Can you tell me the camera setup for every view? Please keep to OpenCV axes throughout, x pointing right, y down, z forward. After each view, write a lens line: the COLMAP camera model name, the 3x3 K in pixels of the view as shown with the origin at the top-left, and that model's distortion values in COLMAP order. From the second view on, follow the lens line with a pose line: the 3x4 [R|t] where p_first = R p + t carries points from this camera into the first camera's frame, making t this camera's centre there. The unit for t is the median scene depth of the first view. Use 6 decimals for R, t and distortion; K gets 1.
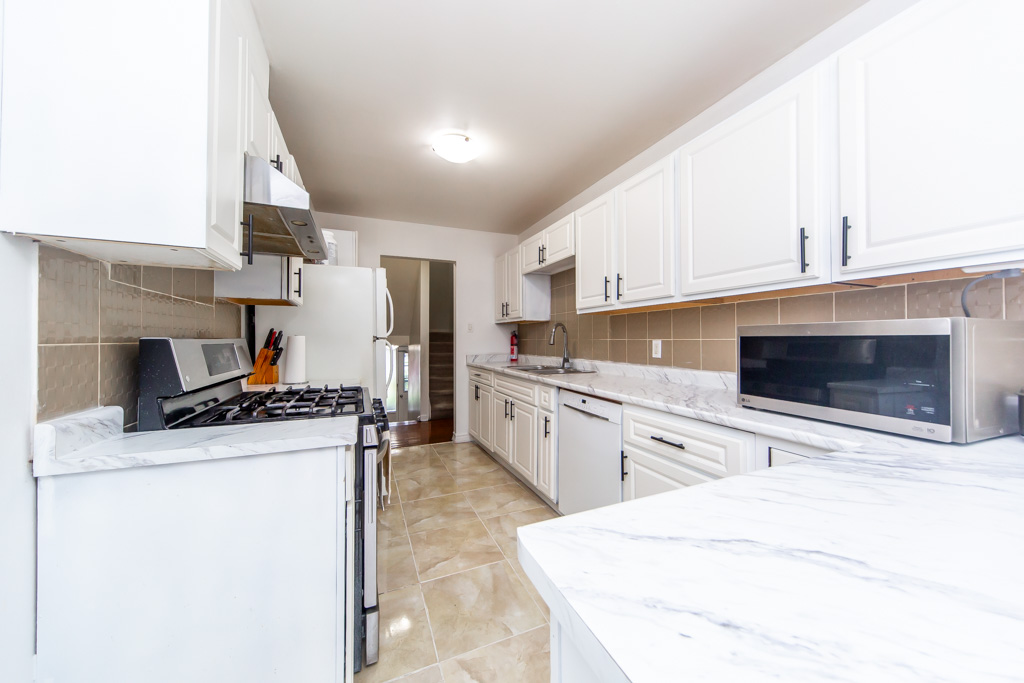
lens RADIAL K [[355.3, 0, 510.4], [0, 355.3, 340.9], [0, 0, 1]] dist [0.004154, -0.000140]
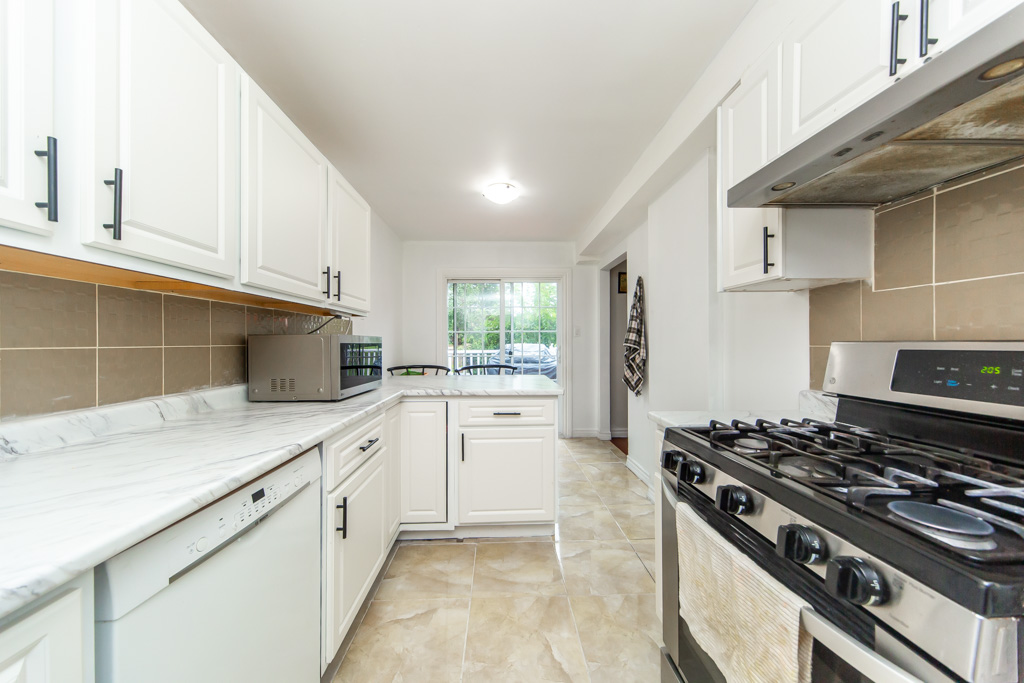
lens RADIAL K [[355.3, 0, 510.4], [0, 355.3, 340.9], [0, 0, 1]] dist [0.004154, -0.000140]
pose [[-0.935921, 0.006997, 0.352141, -0.148623], [0.006025, 0.999974, -0.003858, -0.005011], [-0.352159, -0.001490, -0.935939, 0.872874]]
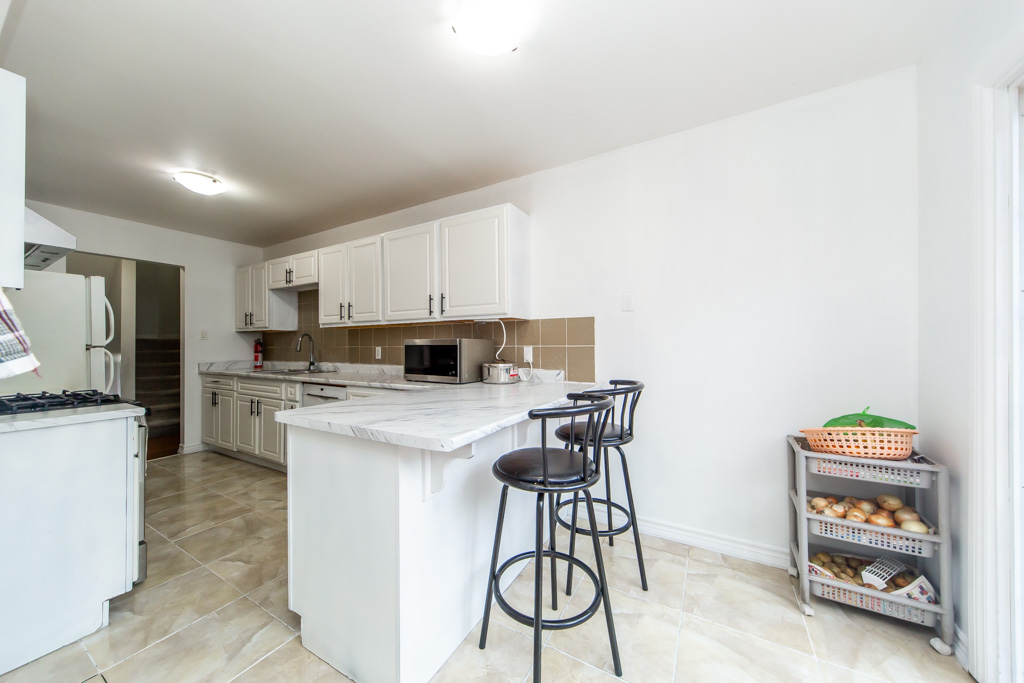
lens RADIAL K [[355.3, 0, 510.4], [0, 355.3, 340.9], [0, 0, 1]] dist [0.004154, -0.000140]
pose [[0.802179, 0.003908, 0.597070, -0.030042], [0.007156, 0.999844, -0.016158, 0.000330], [-0.597040, 0.017234, 0.802026, -0.427775]]
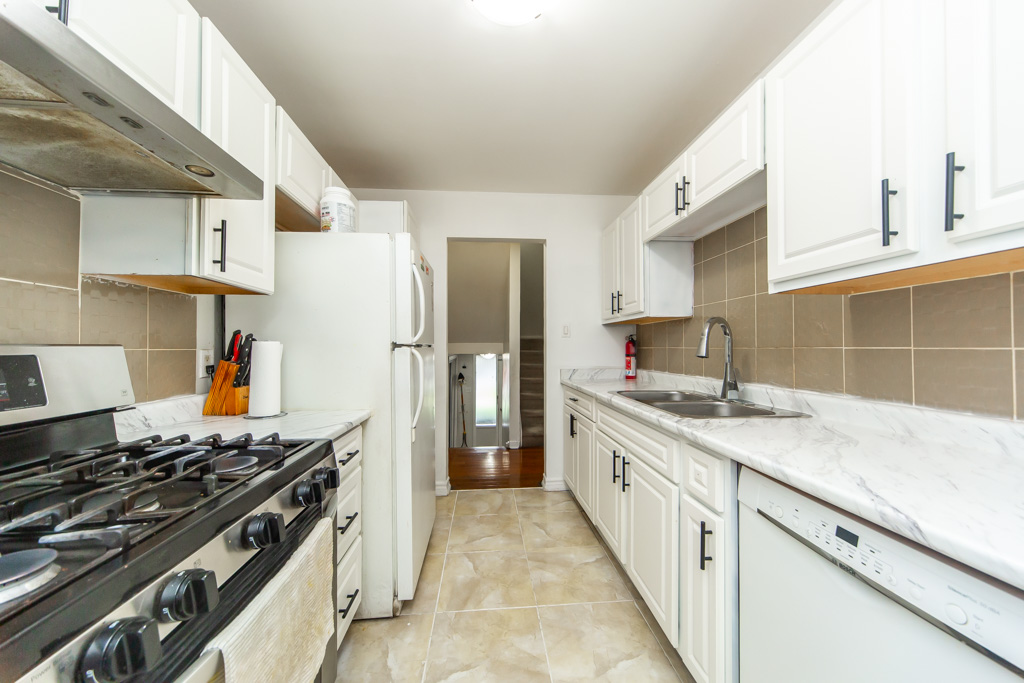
lens RADIAL K [[362.2, 0, 508.7], [0, 362.2, 344.3], [0, 0, 1]] dist [0.002313, 0.000256]
pose [[0.949061, -0.001810, -0.315087, 0.010189], [-0.001895, 0.999933, -0.011453, -0.001989], [0.315087, 0.011467, 0.948994, 0.391952]]
